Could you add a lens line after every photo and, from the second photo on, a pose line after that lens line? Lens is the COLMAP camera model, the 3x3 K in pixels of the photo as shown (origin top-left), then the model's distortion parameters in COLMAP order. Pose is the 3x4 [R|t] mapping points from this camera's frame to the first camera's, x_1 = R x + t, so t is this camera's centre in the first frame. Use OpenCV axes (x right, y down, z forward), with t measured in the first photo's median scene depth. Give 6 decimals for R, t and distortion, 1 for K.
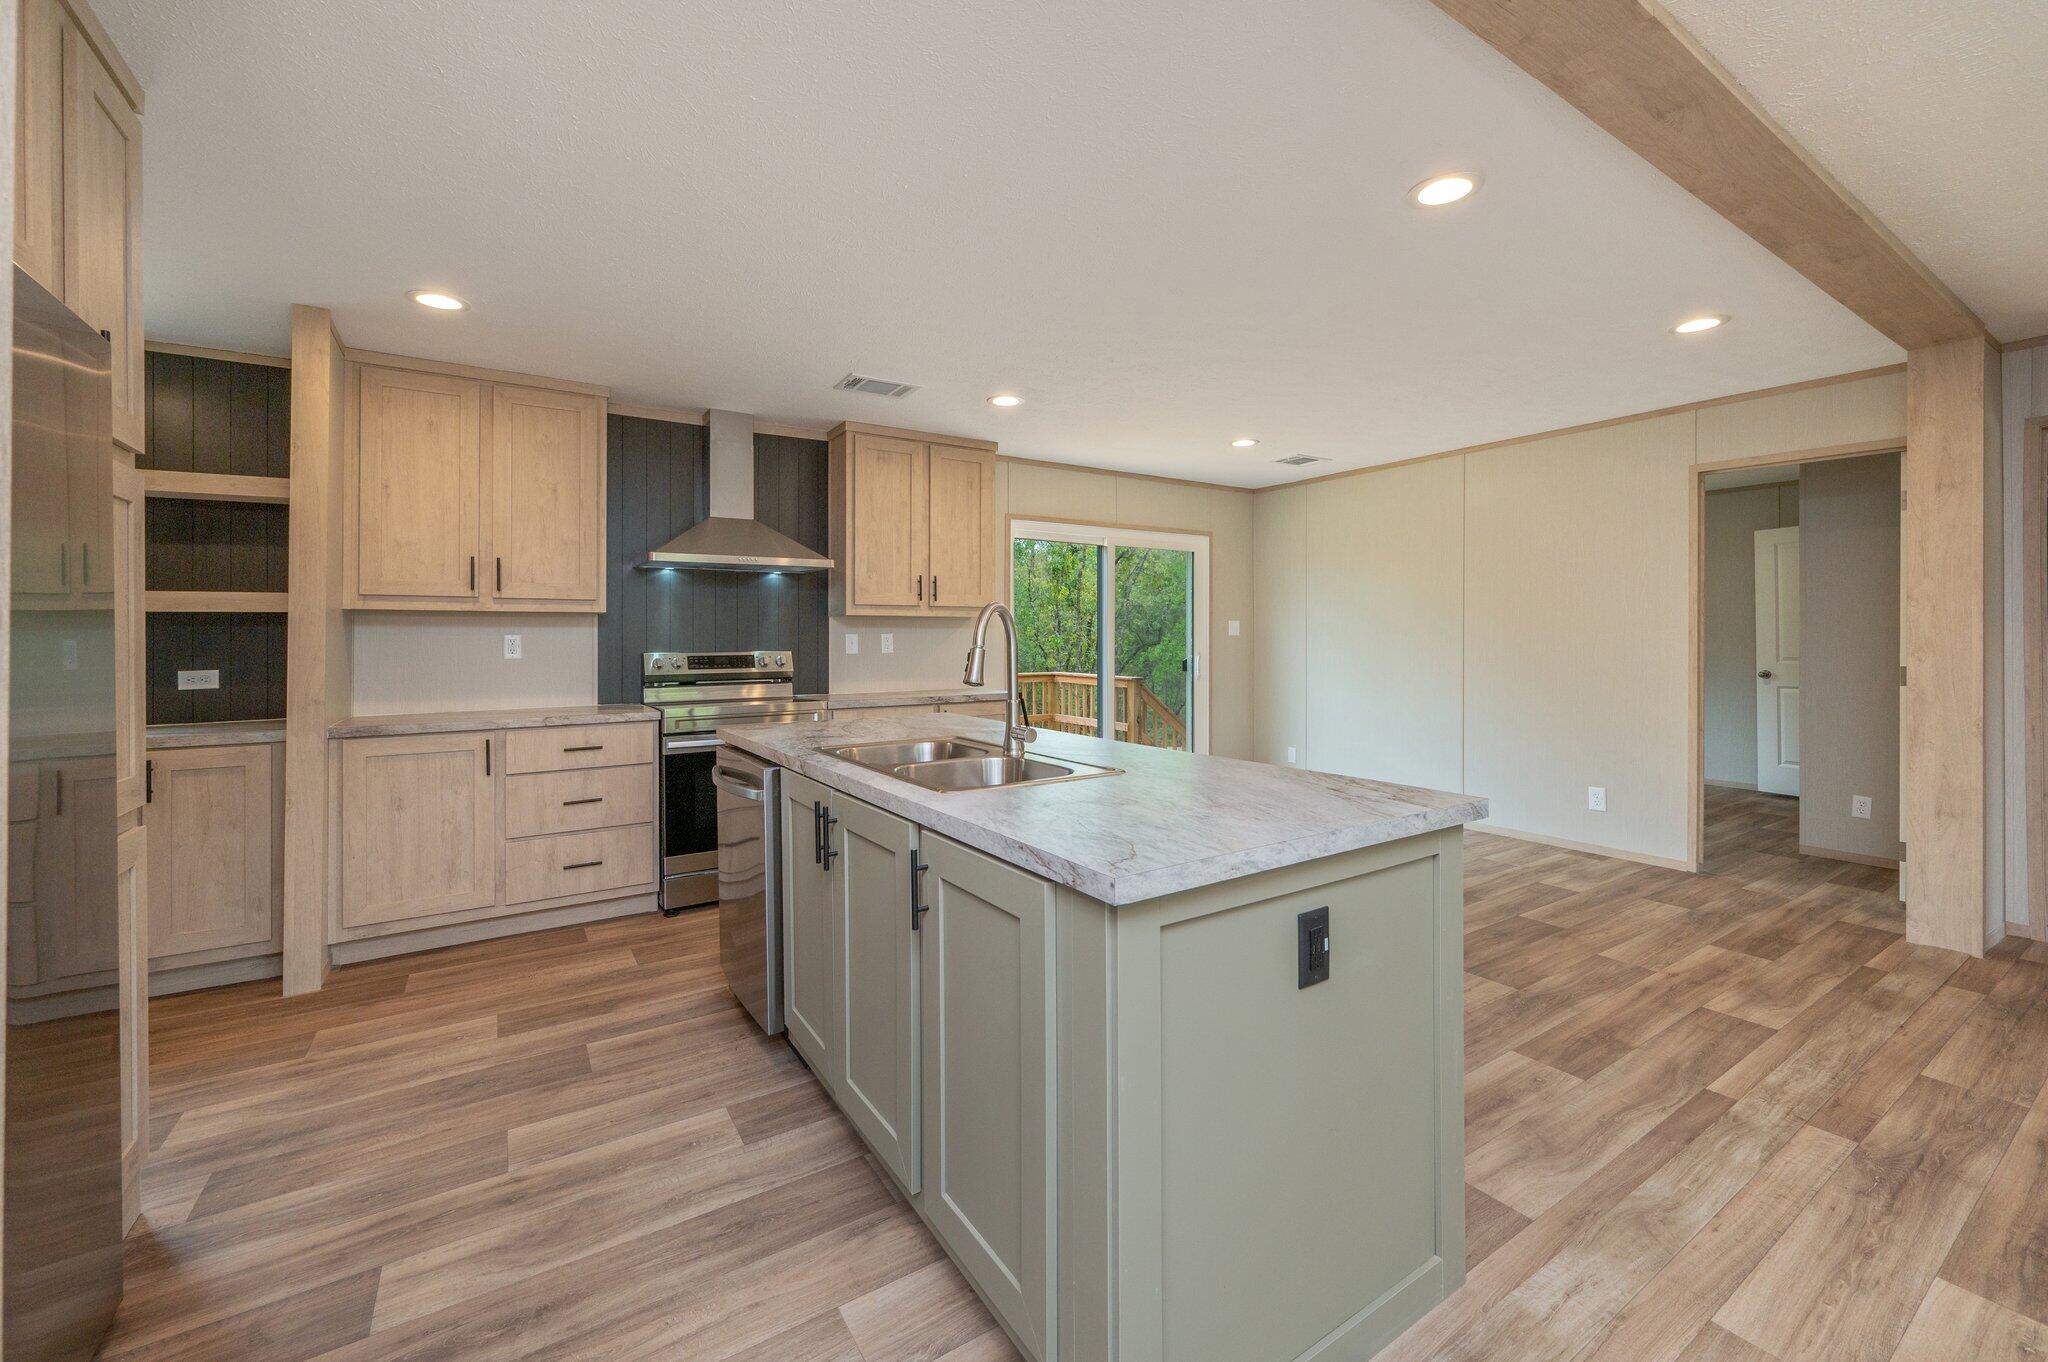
lens RADIAL K [[814.8, 0, 1020.7], [0, 814.8, 628.8], [0, 0, 1]] dist [-0.000081, -0.000140]
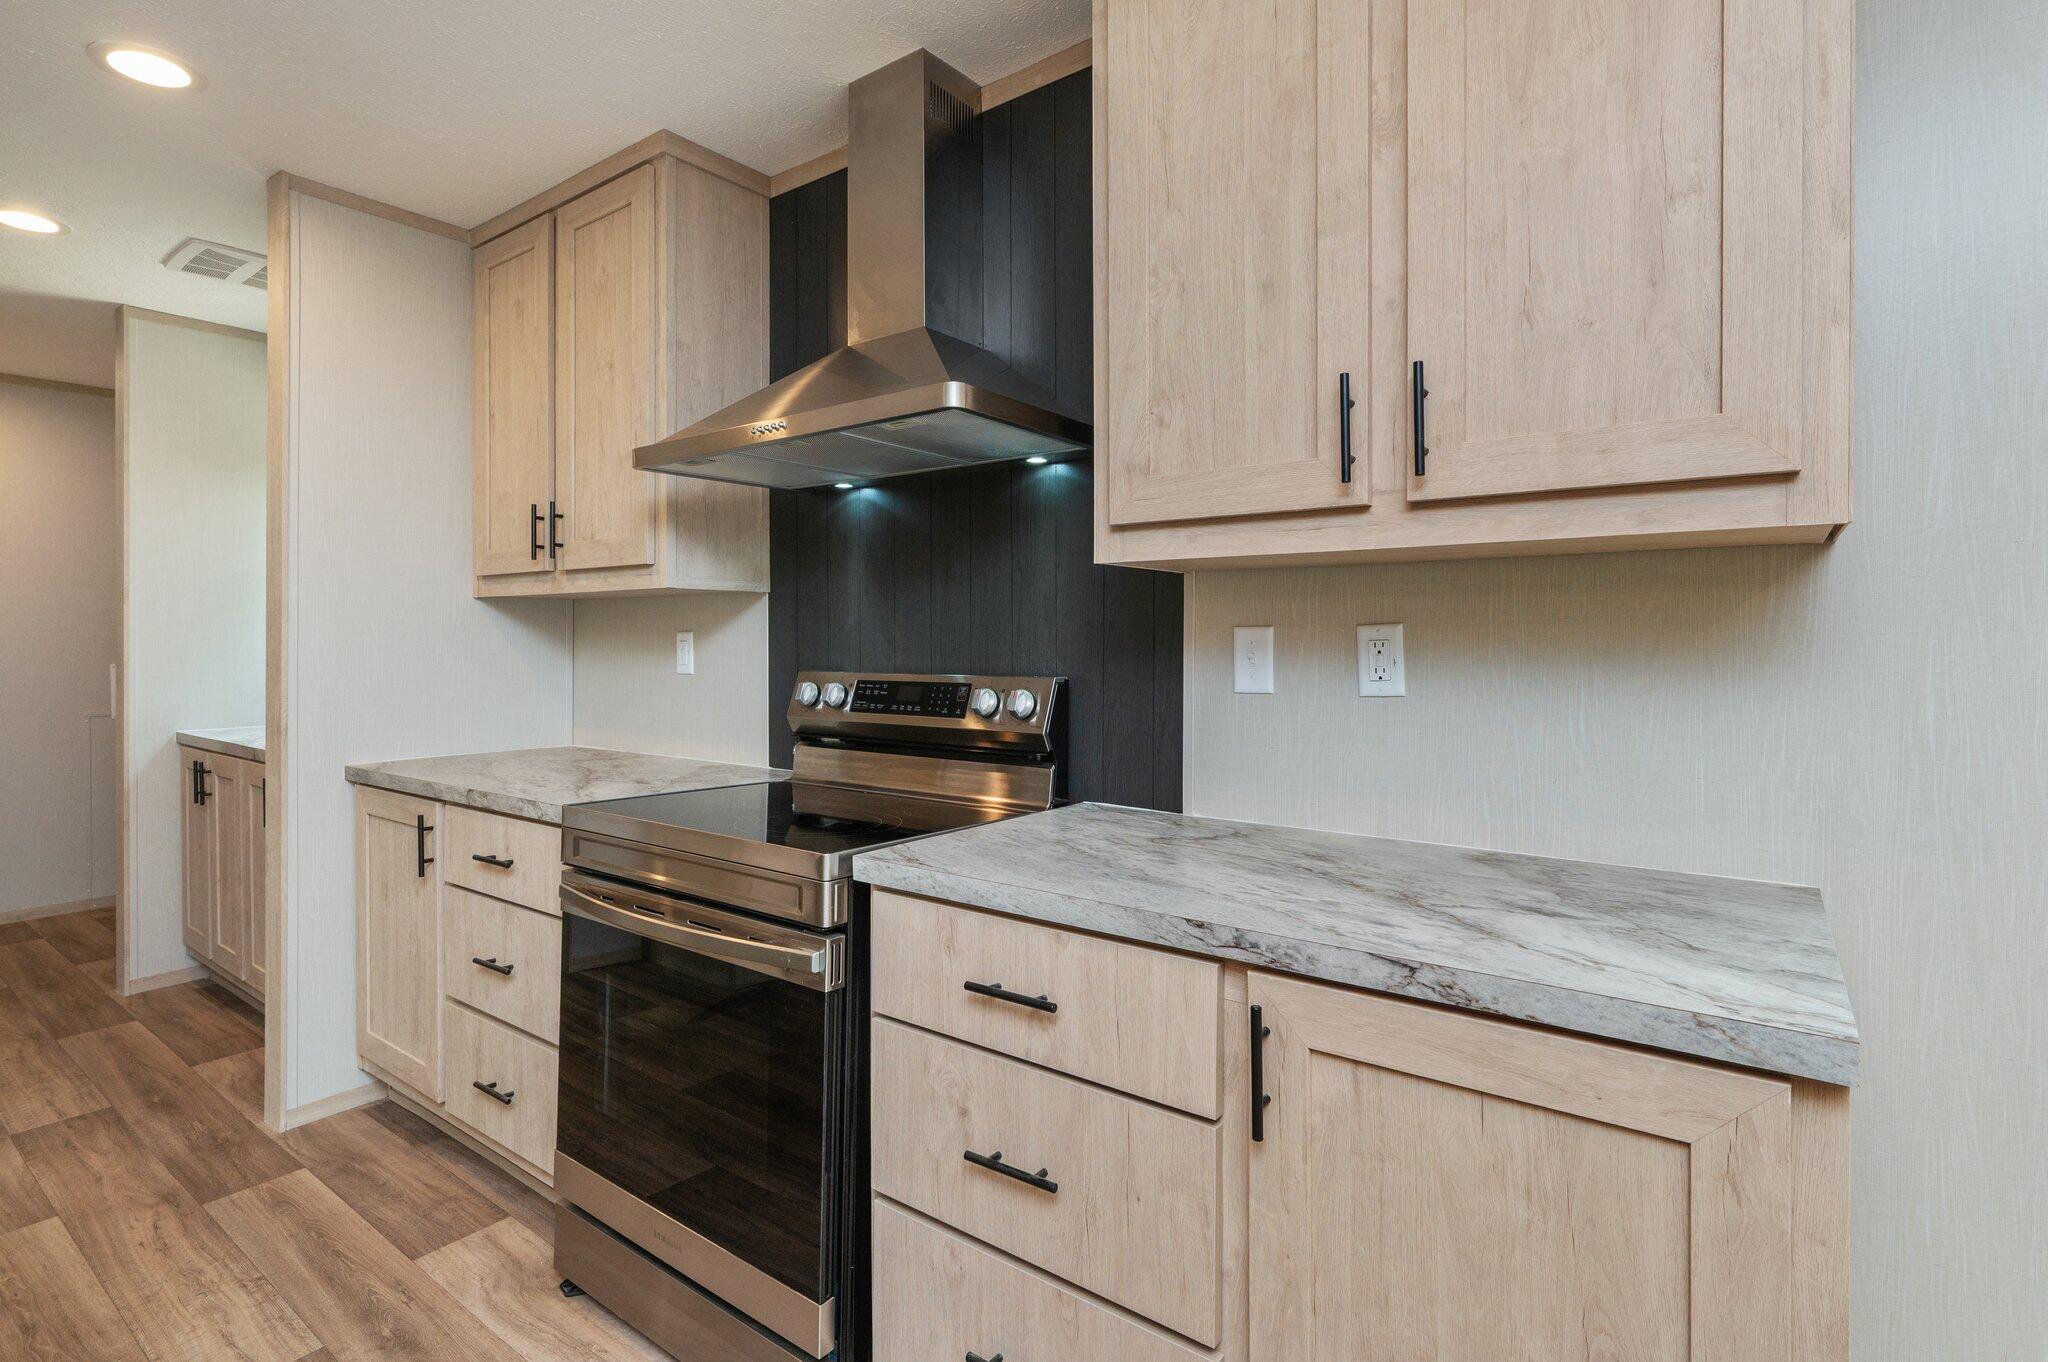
lens RADIAL K [[981.1, 0, 1027.9], [0, 981.1, 649.7], [0, 0, 1]] dist [-0.000253, 0.000599]
pose [[0.364792, 0.014001, -0.930984, 0.141751], [0.007061, 0.999817, 0.017803, 0.009824], [0.931062, -0.013068, 0.364627, 1.085573]]
